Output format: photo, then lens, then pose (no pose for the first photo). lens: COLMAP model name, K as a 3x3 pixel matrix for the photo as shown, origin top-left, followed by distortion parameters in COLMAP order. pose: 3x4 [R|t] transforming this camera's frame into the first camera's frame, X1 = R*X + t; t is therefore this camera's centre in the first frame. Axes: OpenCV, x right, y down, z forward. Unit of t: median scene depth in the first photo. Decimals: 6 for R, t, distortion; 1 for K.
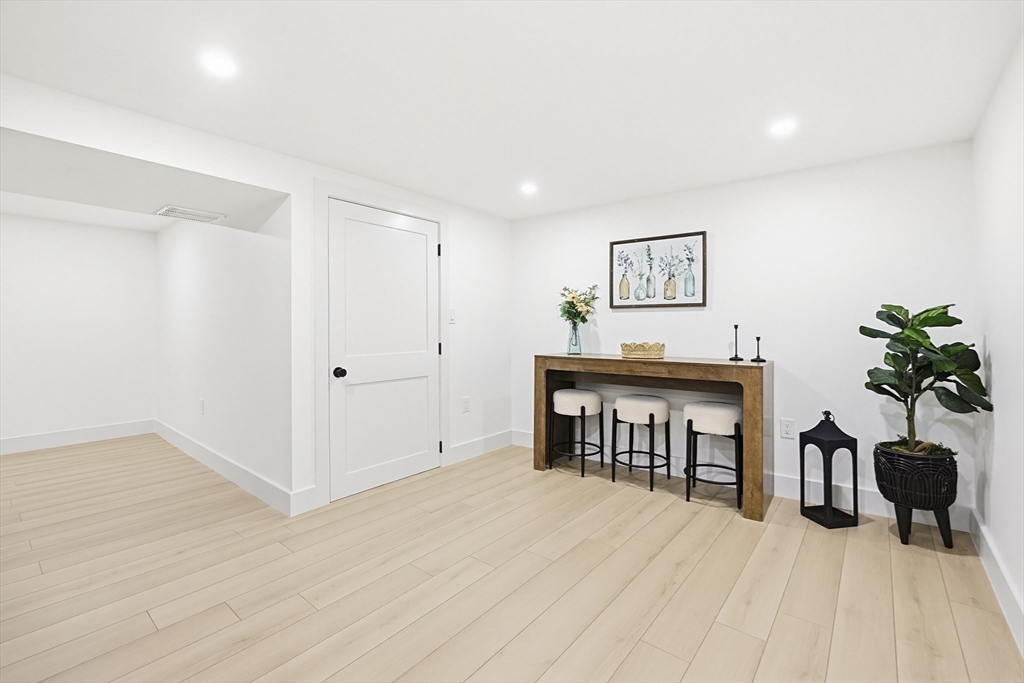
lens RADIAL K [[448.0, 0, 512.1], [0, 448.0, 336.7], [0, 0, 1]] dist [0.002096, 0.005894]
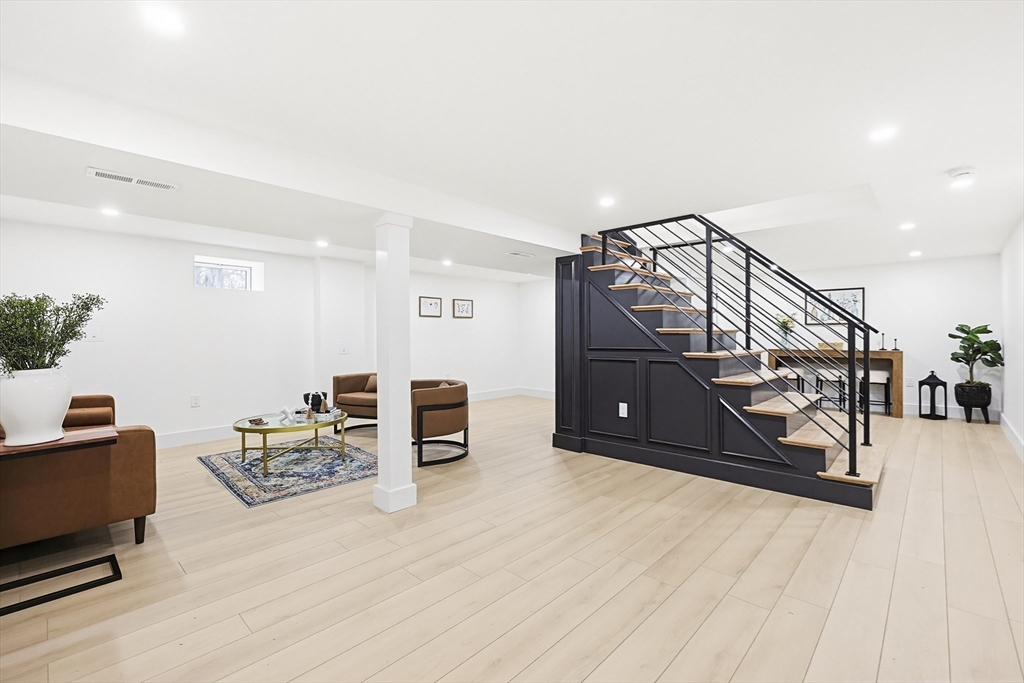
lens RADIAL K [[441.4, 0, 511.8], [0, 441.4, 344.8], [0, 0, 1]] dist [-0.000374, -0.000293]
pose [[0.996038, -0.007354, -0.088629, -1.325946], [0.007811, 0.999958, 0.004819, 0.006403], [0.088590, -0.005493, 0.996053, -1.535037]]
